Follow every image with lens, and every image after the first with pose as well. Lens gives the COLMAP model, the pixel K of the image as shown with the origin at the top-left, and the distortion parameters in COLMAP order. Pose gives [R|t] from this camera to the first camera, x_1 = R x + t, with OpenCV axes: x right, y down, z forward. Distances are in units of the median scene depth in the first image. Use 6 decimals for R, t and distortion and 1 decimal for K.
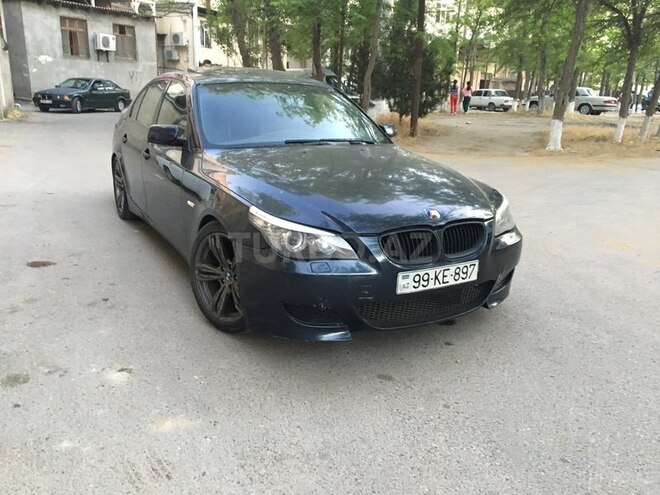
lens RADIAL K [[564.2, 0, 330.0], [0, 564.2, 247.5], [0, 0, 1]] dist [0.011228, -0.010521]
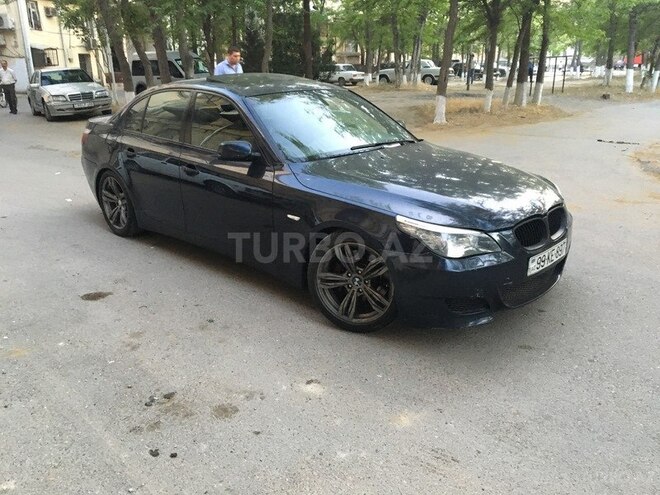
lens RADIAL K [[560.8, 0, 328.7], [0, 560.8, 257.4], [0, 0, 1]] dist [0.029777, -0.004738]
pose [[0.957779, -0.131204, 0.255821, -0.124645], [0.116338, 0.990562, 0.072474, -0.019456], [-0.262915, -0.039652, 0.964004, -0.004853]]
